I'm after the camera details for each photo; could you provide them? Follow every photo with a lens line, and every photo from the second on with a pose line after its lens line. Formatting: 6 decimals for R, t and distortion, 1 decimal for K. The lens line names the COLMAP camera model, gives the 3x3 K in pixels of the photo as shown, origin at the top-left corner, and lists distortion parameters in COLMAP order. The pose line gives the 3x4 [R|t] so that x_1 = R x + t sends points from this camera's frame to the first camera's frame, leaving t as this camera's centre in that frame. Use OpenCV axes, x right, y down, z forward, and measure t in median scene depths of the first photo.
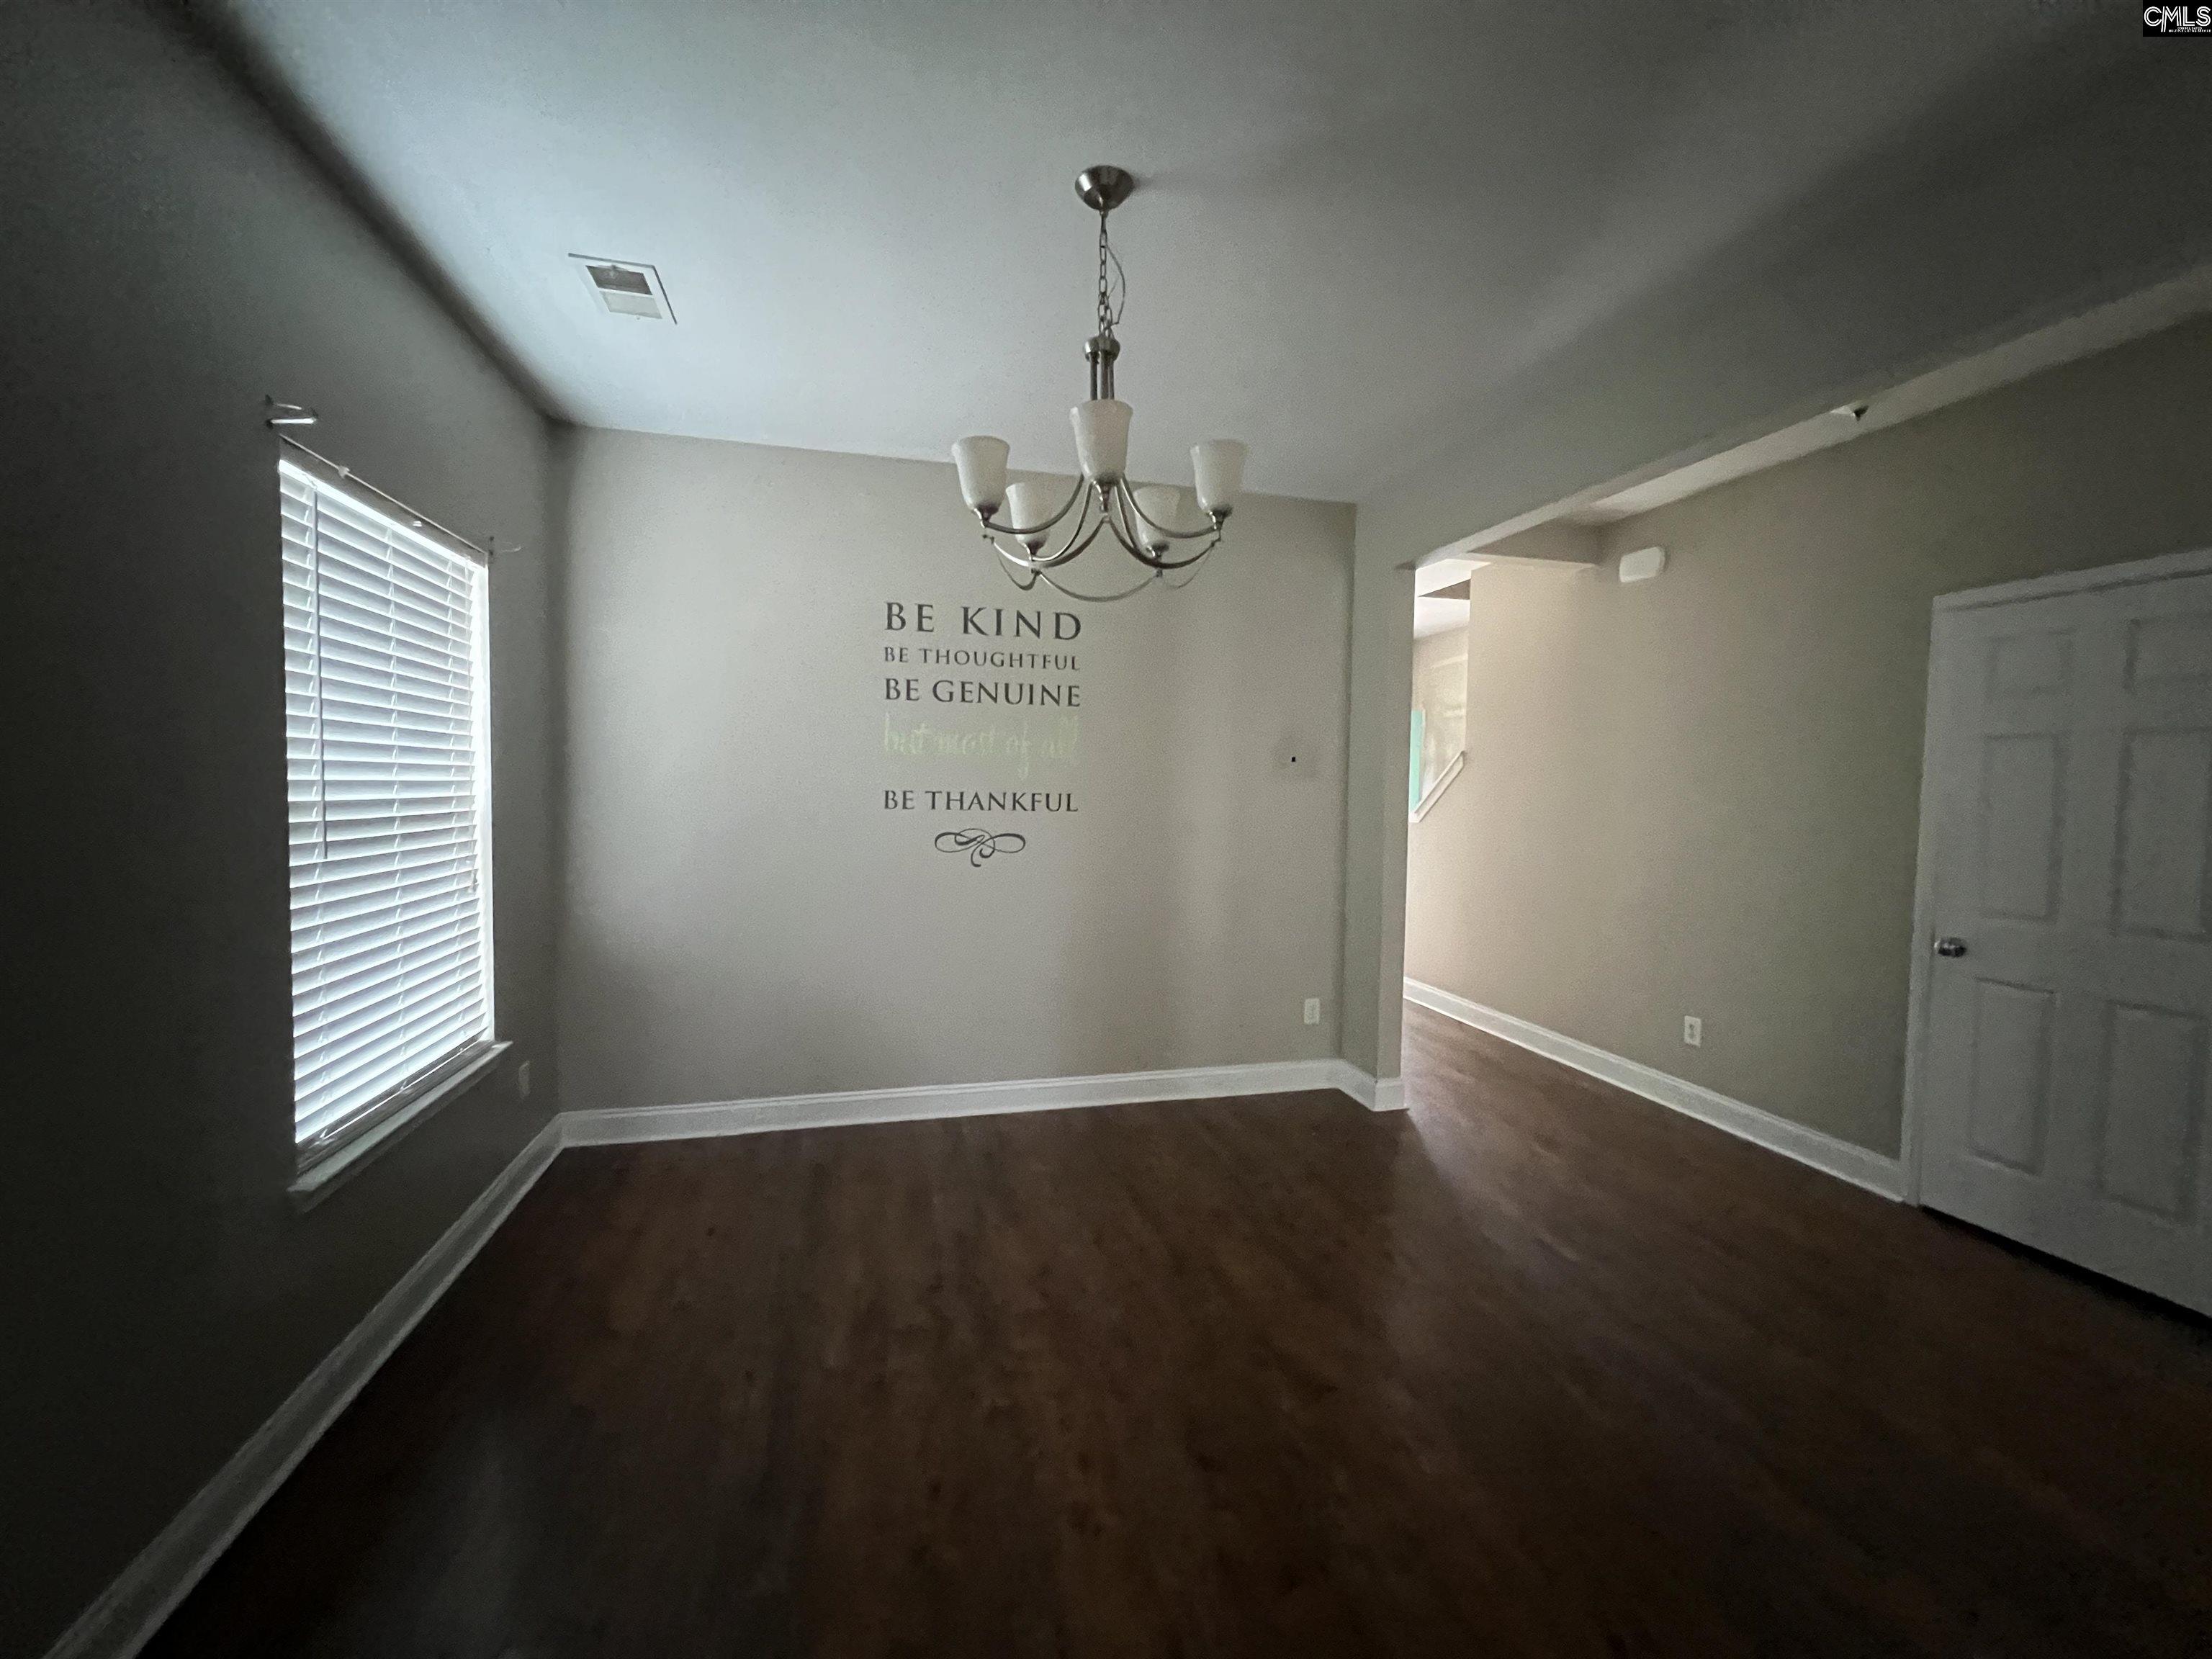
lens RADIAL K [[884.5, 0, 1098.7], [0, 884.5, 824.6], [0, 0, 1]] dist [0.001092, 0.000045]
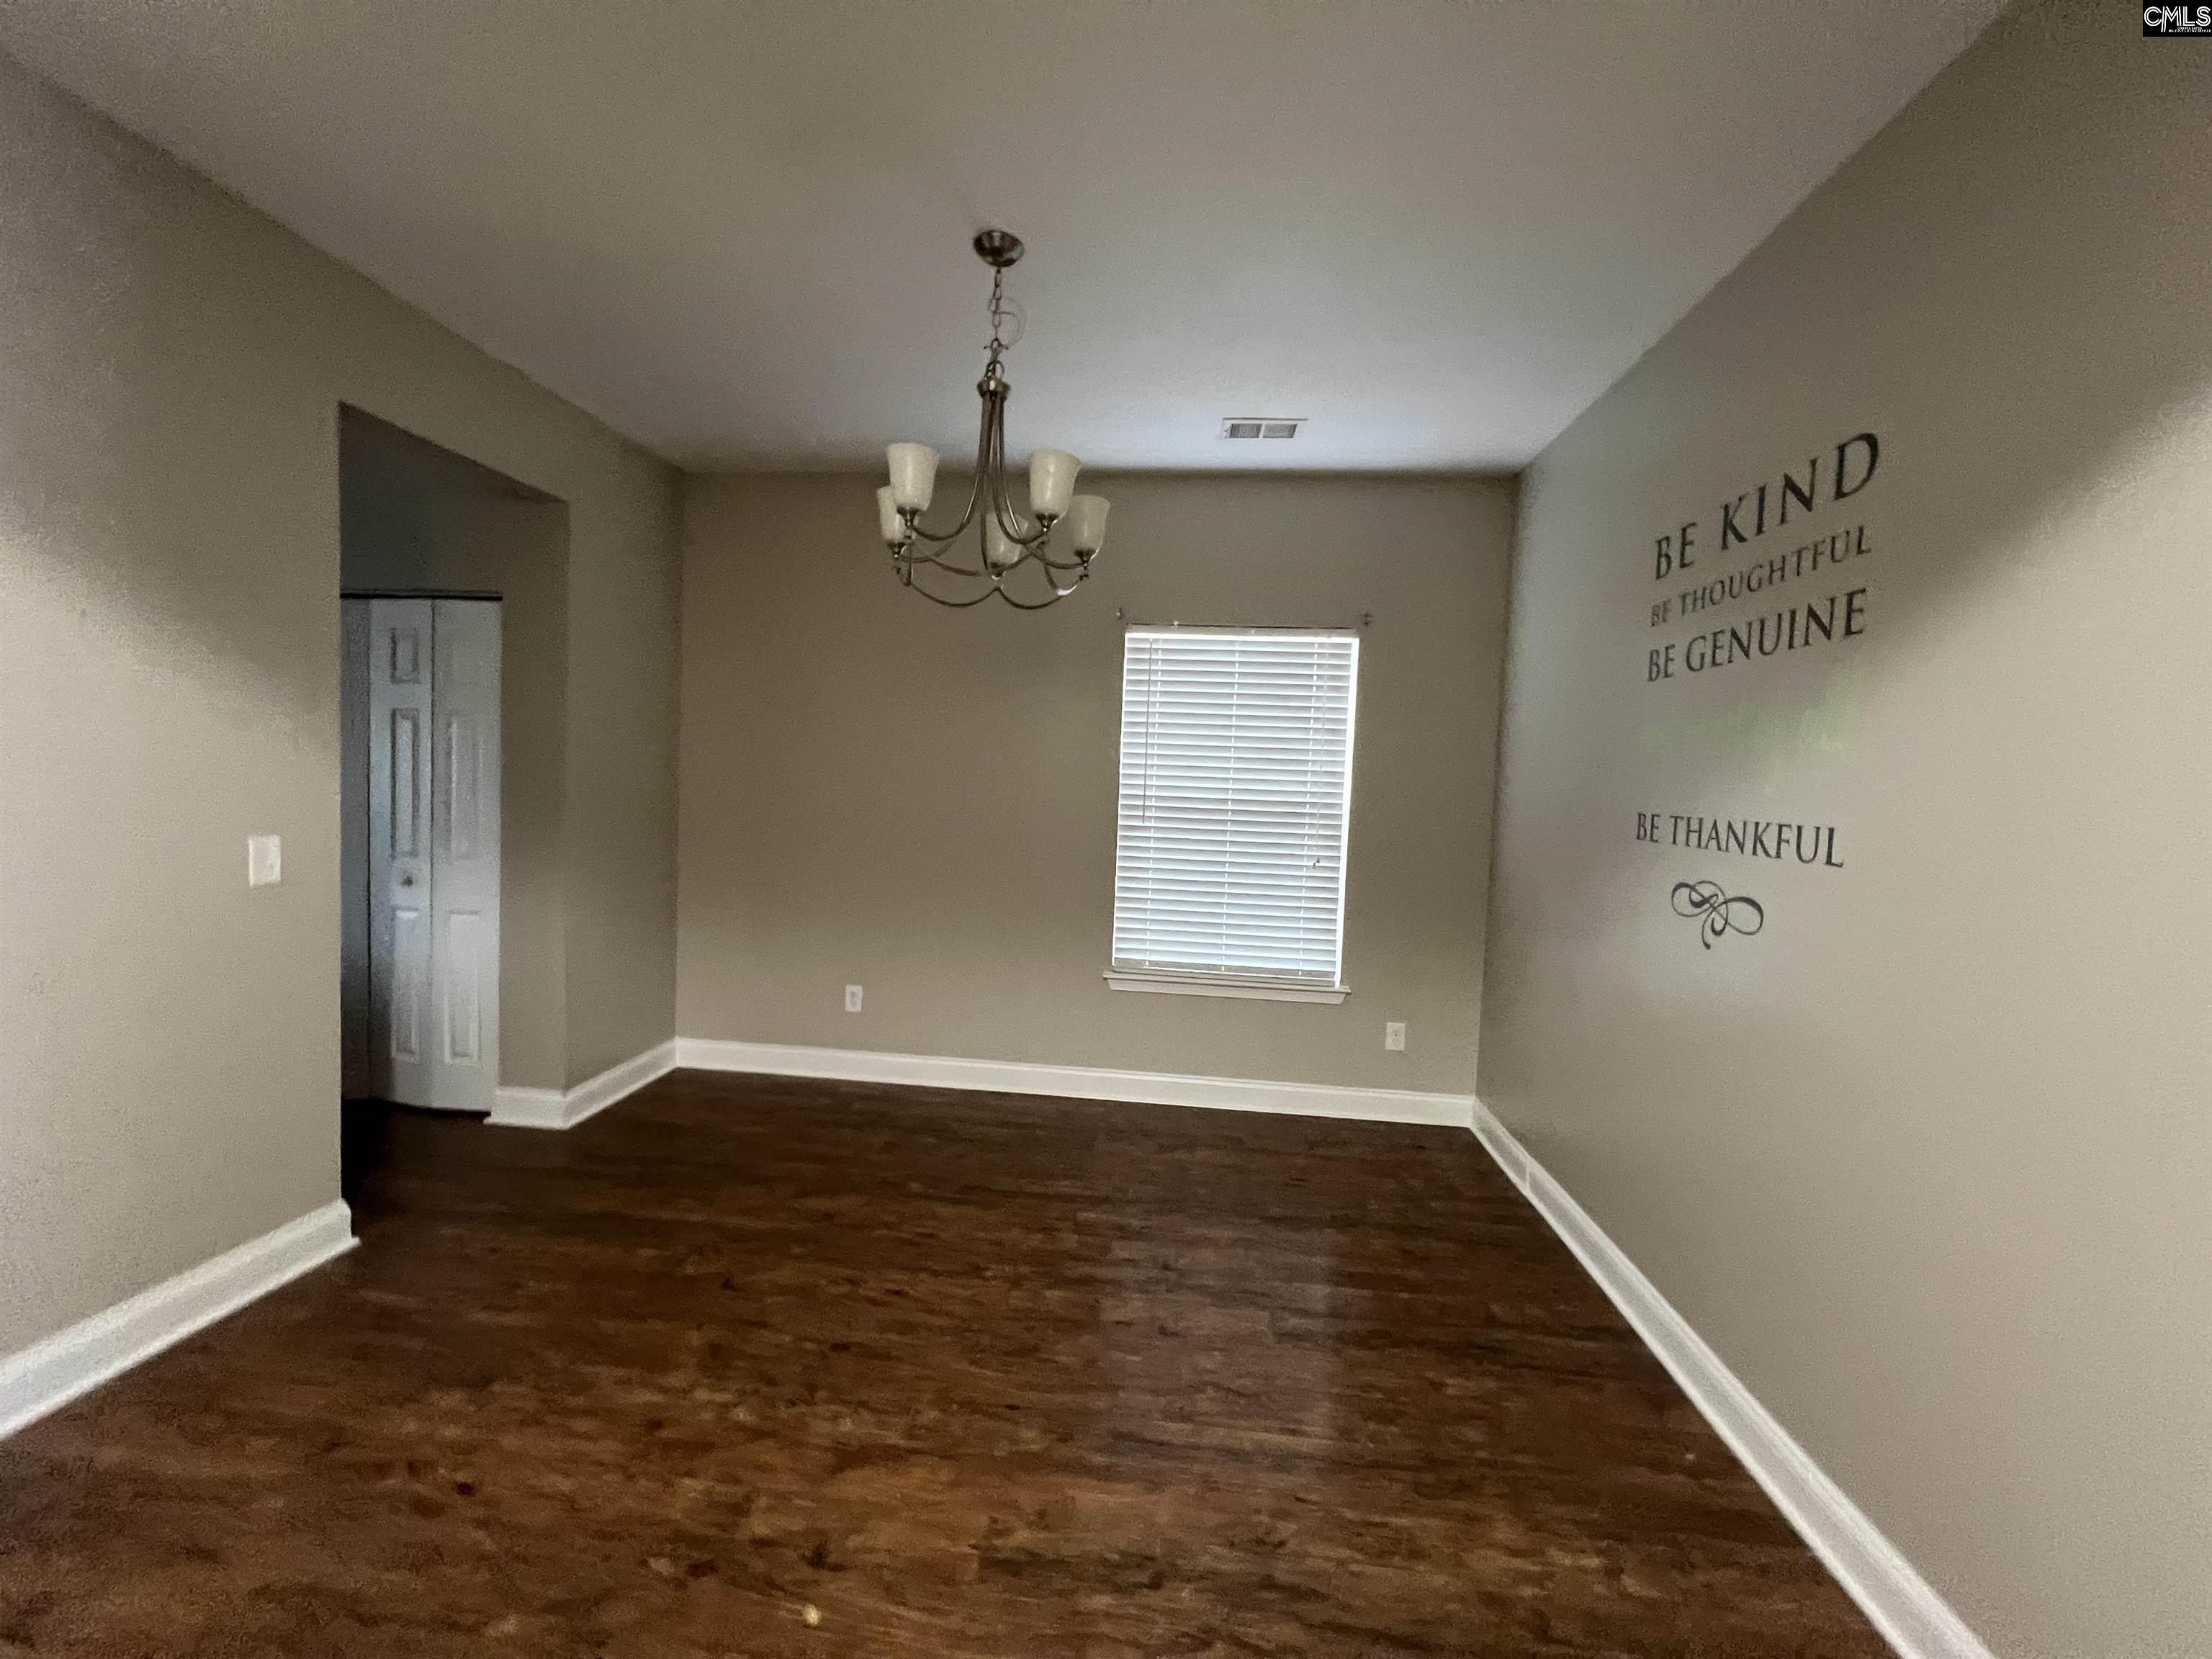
lens RADIAL K [[884.5, 0, 1098.7], [0, 884.5, 824.6], [0, 0, 1]] dist [0.001092, 0.000045]
pose [[-0.336673, 0.018979, -0.941430, 0.541571], [-0.087927, 0.994795, 0.051499, -0.027363], [0.937508, 0.100116, -0.333251, 0.814892]]
